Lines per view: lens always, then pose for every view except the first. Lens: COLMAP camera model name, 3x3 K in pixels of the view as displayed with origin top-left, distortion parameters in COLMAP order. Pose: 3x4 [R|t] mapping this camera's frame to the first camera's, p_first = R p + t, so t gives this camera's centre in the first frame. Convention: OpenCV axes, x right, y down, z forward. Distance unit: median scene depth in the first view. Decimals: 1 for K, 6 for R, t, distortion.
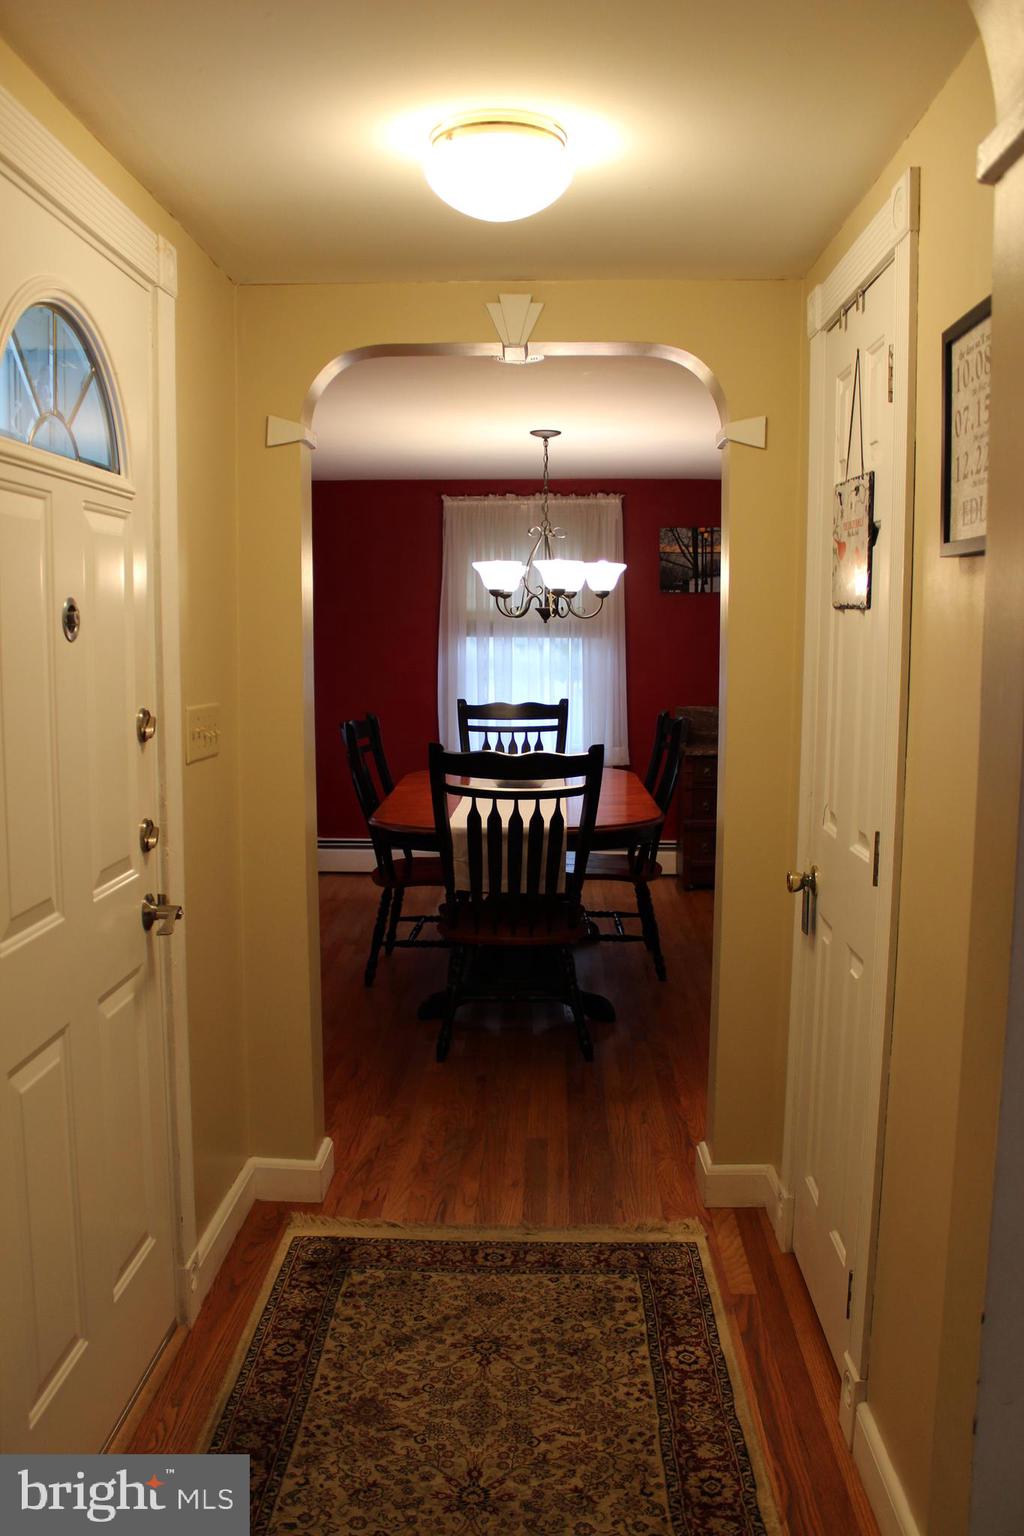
lens RADIAL K [[1276.2, 0, 512.0], [0, 1276.2, 768.0], [0, 0, 1]] dist [-0.163324, 0.153287]
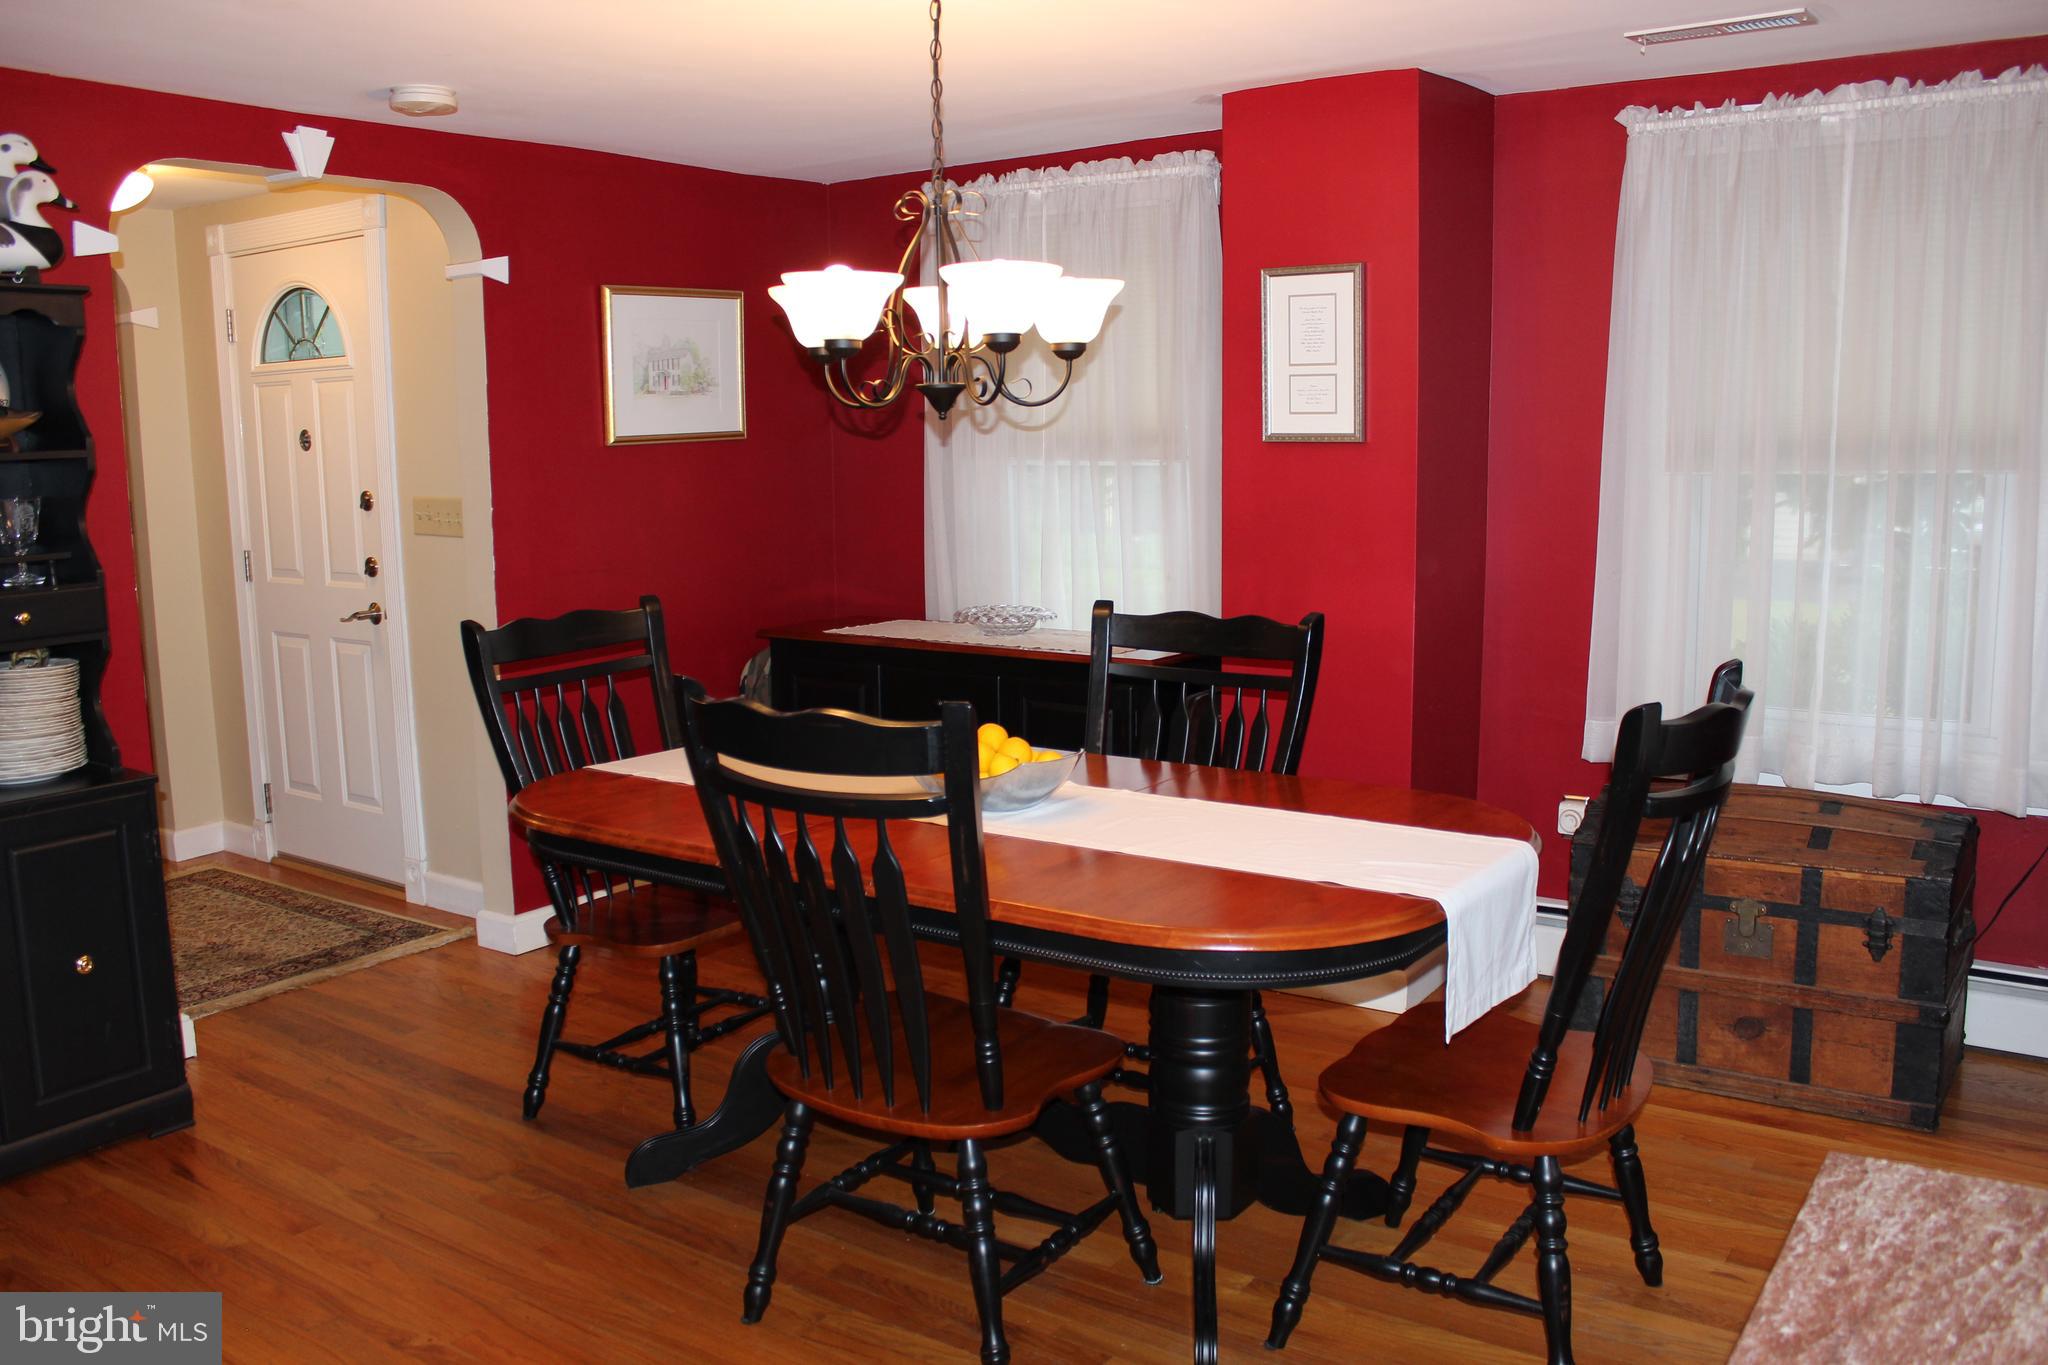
lens RADIAL K [[1701.5, 0, 1024.0], [0, 1701.5, 682.5], [0, 0, 1]] dist [-0.163324, 0.153287]
pose [[-0.567874, 0.130654, -0.812680, 0.994638], [-0.079604, 0.973976, 0.212210, -0.322444], [0.819257, 0.185201, -0.542695, 2.838451]]
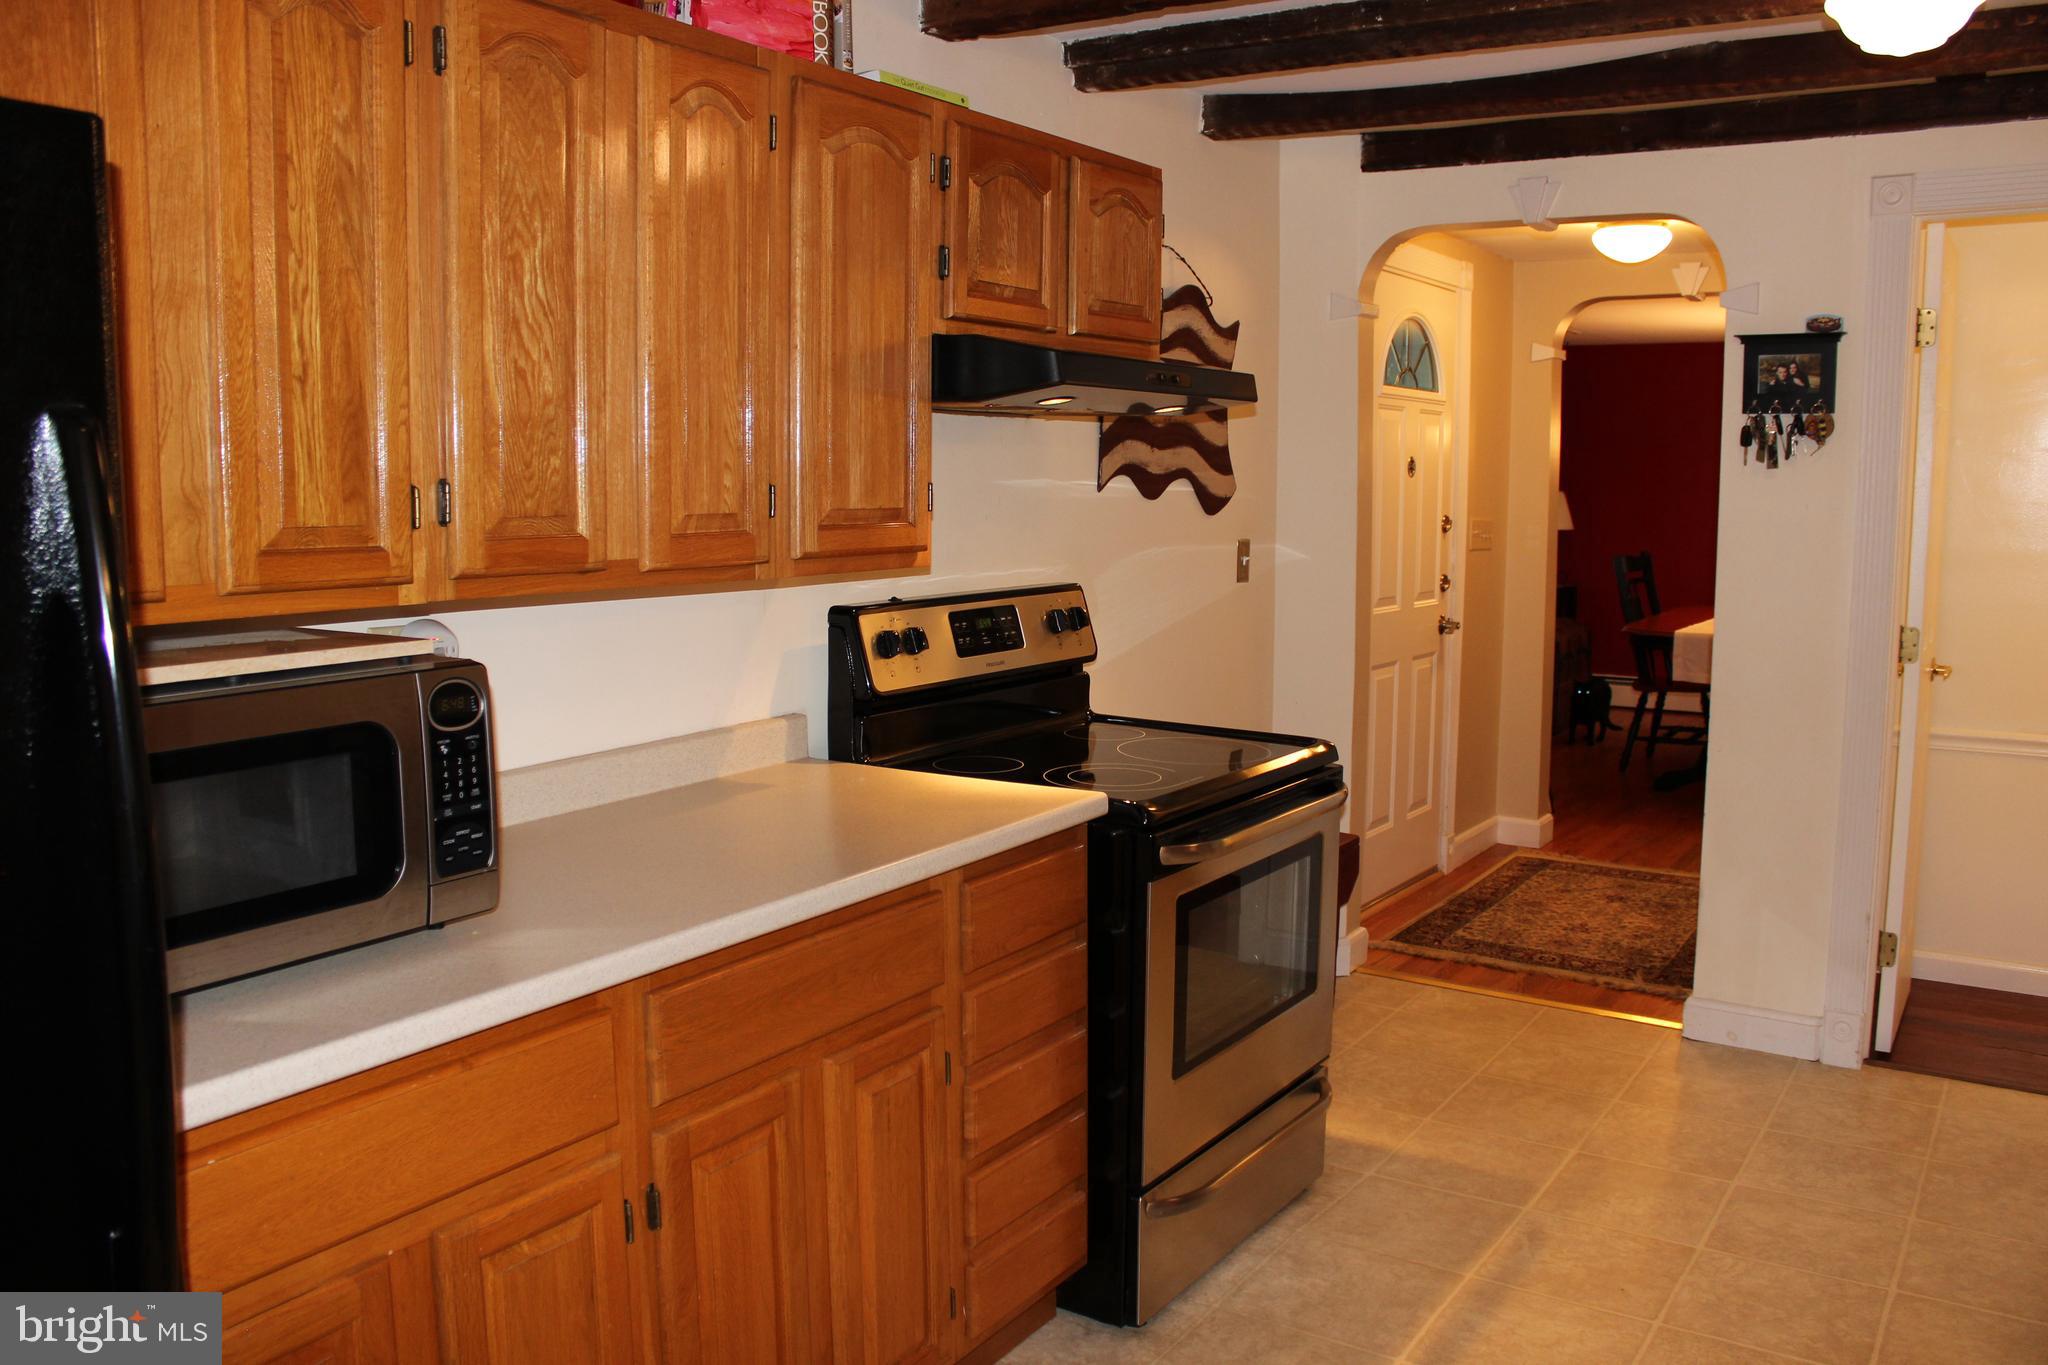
lens RADIAL K [[1701.5, 0, 1024.0], [0, 1701.5, 682.5], [0, 0, 1]] dist [-0.163324, 0.153287]
pose [[0.861068, 0.062730, -0.504605, 0.431037], [-0.055919, 0.998024, 0.028648, 0.159471], [0.505406, 0.003549, 0.862875, -1.427337]]
